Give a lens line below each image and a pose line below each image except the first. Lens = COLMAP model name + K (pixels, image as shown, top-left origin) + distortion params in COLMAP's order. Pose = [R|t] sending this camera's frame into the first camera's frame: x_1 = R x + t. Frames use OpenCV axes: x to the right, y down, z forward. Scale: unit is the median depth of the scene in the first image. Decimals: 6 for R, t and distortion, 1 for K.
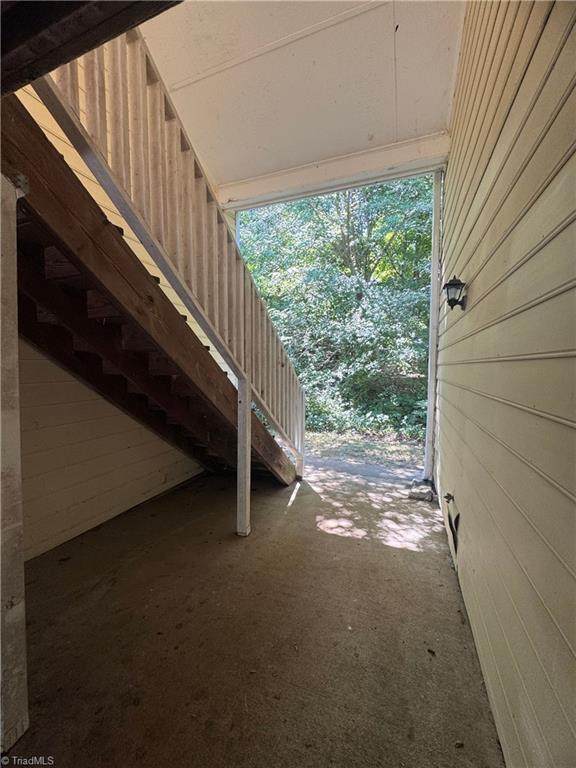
lens RADIAL K [[309.6, 0, 288.0], [0, 309.6, 384.0], [0, 0, 1]] dist [0.001124, 0.000197]
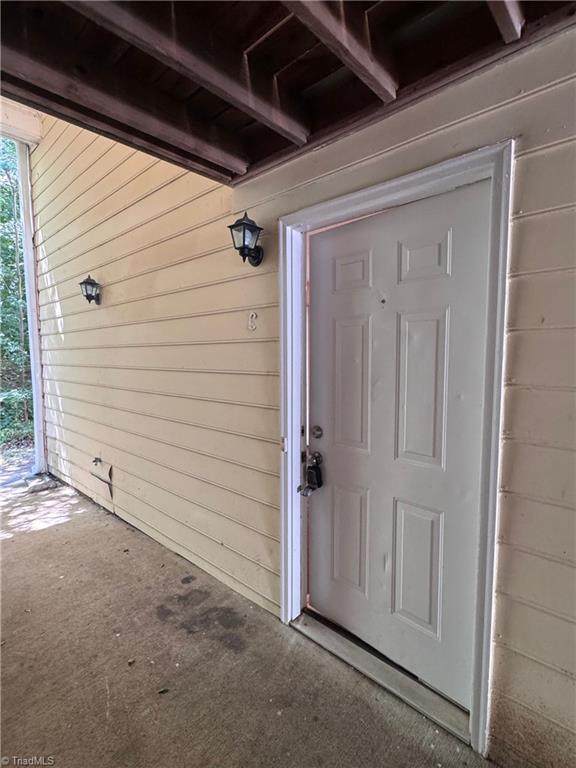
lens RADIAL K [[374.3, 0, 288.0], [0, 374.3, 384.0], [0, 0, 1]] dist [0.002616, 0.000148]
pose [[0.375345, -0.075823, 0.923779, -0.541316], [0.052214, 0.996795, 0.060600, 0.022976], [-0.925413, 0.025489, 0.378101, -0.246948]]
